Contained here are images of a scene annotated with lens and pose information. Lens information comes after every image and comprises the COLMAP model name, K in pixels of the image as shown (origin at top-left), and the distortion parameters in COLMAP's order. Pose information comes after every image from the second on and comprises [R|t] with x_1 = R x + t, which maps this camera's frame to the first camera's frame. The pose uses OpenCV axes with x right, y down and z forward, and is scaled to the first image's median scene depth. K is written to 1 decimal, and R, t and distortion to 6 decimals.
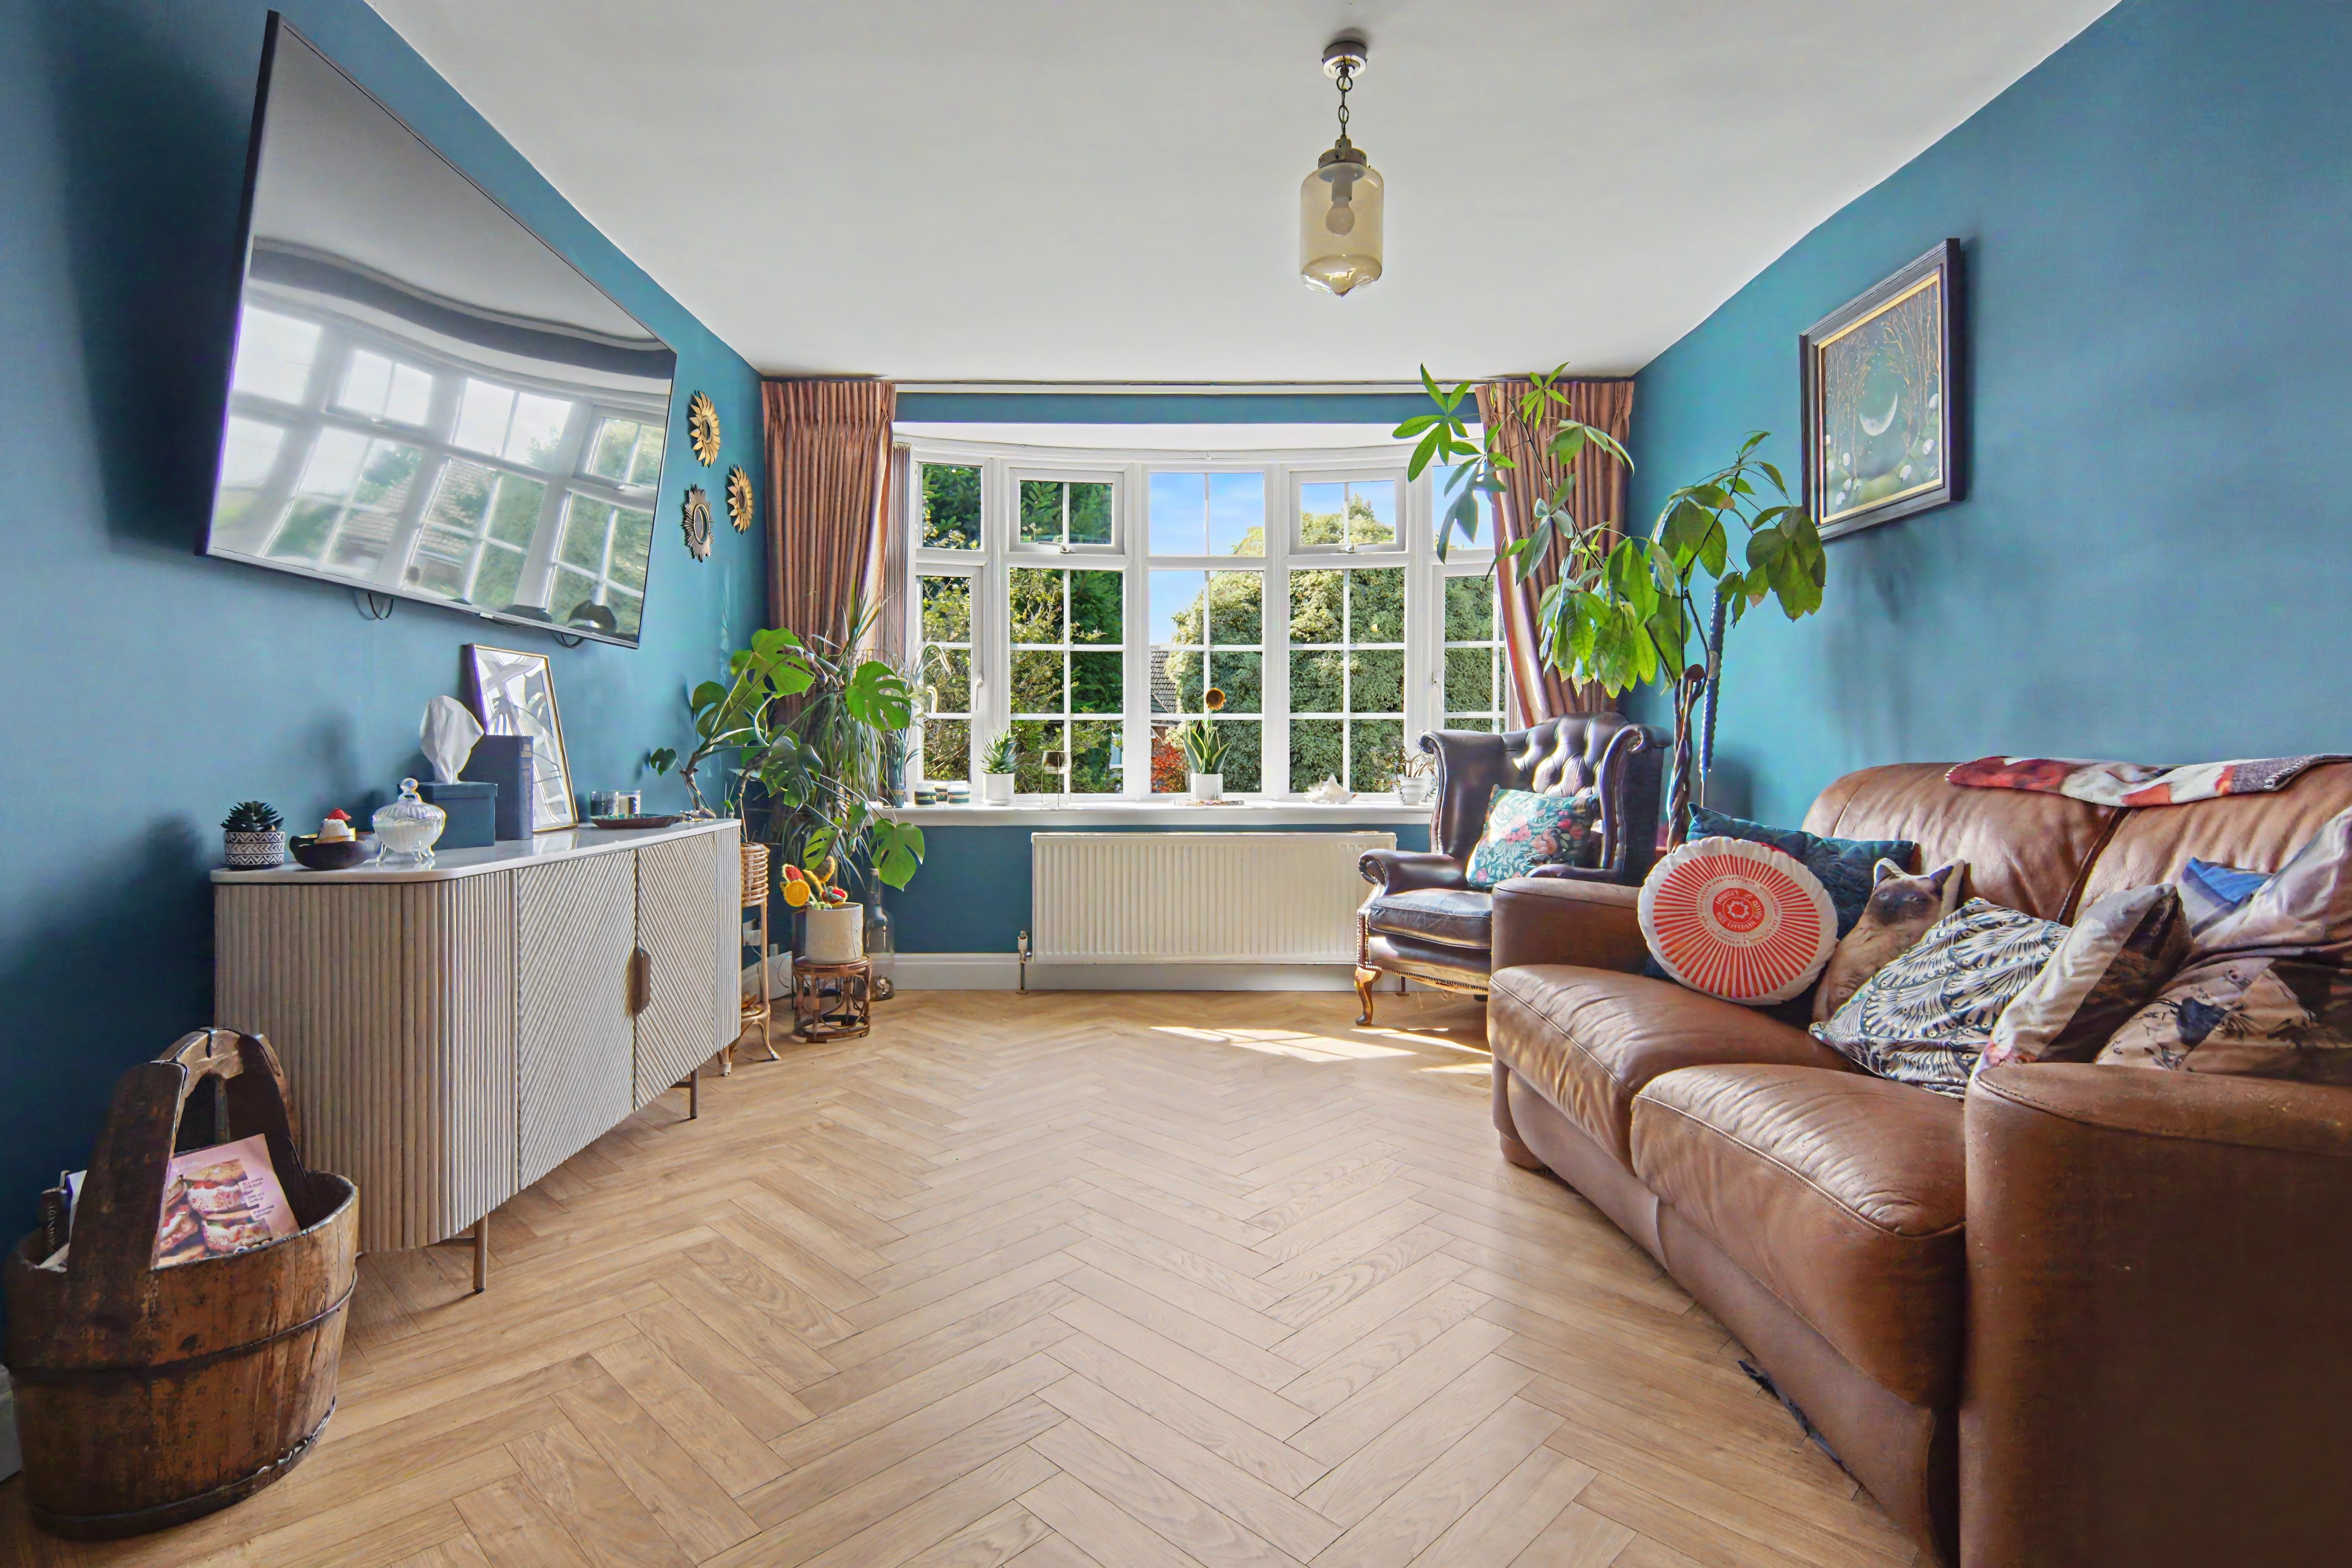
lens RADIAL K [[1121.5, 0, 1163.2], [0, 1121.5, 777.8], [0, 0, 1]] dist [0.029337, -0.021957]
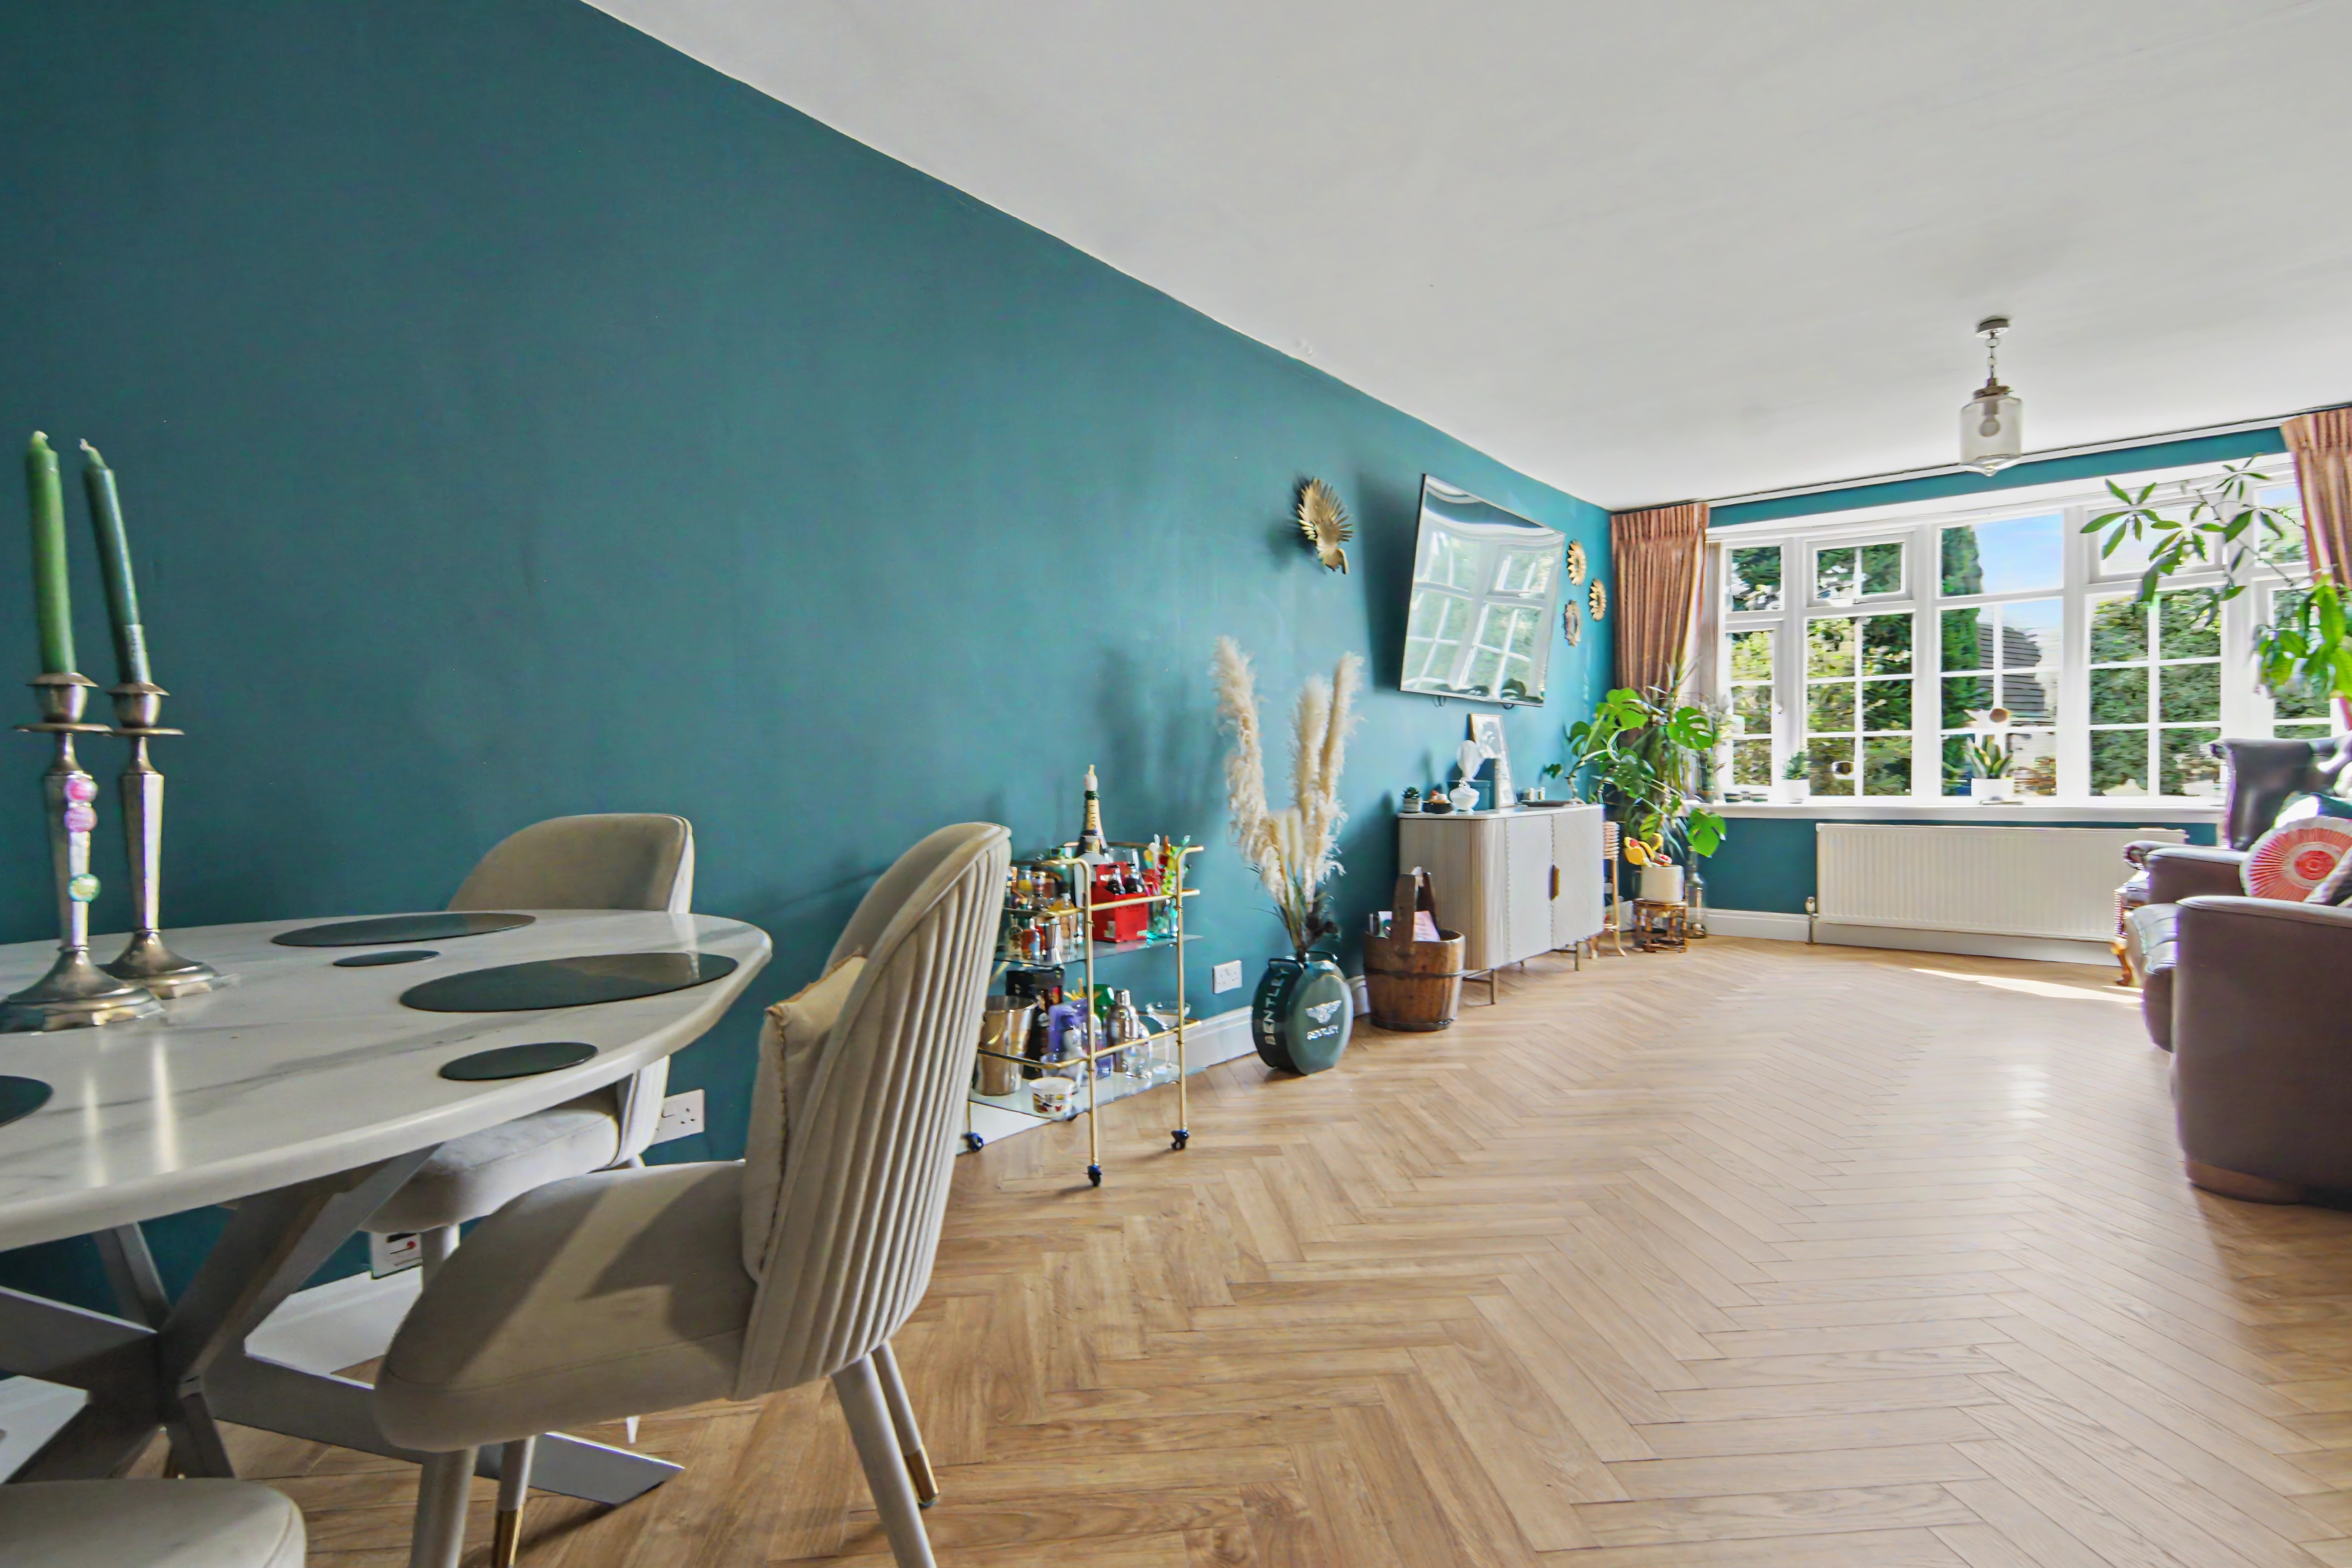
lens RADIAL K [[1121.5, 0, 1163.2], [0, 1121.5, 777.8], [0, 0, 1]] dist [0.029337, -0.021957]
pose [[0.758820, -0.005405, -0.651278, 0.175222], [-0.003588, 0.999916, -0.012479, 0.015093], [0.651291, 0.011806, 0.758736, -0.550968]]
